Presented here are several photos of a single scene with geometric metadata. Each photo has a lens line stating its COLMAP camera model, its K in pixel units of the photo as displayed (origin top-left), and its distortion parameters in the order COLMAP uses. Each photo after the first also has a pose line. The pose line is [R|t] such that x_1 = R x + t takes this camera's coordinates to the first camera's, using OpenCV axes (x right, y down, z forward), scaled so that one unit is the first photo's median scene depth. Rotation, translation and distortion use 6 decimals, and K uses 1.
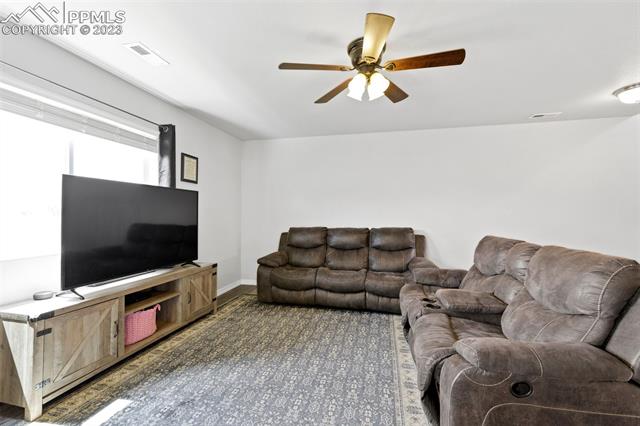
lens RADIAL K [[276.9, 0, 320.3], [0, 276.9, 213.0], [0, 0, 1]] dist [-0.002917, -0.000486]
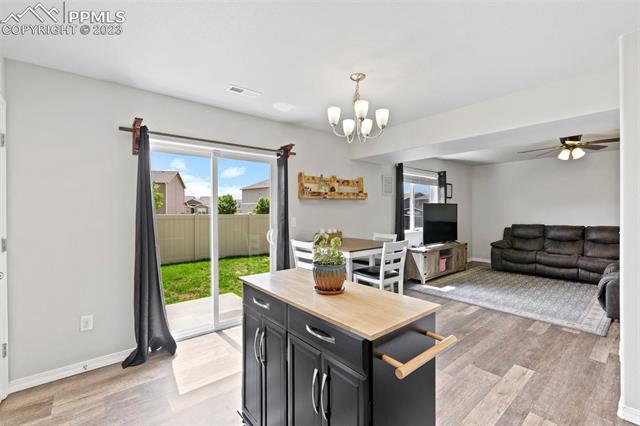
lens RADIAL K [[276.9, 0, 320.9], [0, 276.9, 210.0], [0, 0, 1]] dist [-0.002917, -0.000486]
pose [[0.795769, -0.005791, -0.605572, -0.035898], [0.011091, 0.999926, 0.005011, -0.051035], [0.605498, -0.010704, 0.795775, -0.963933]]
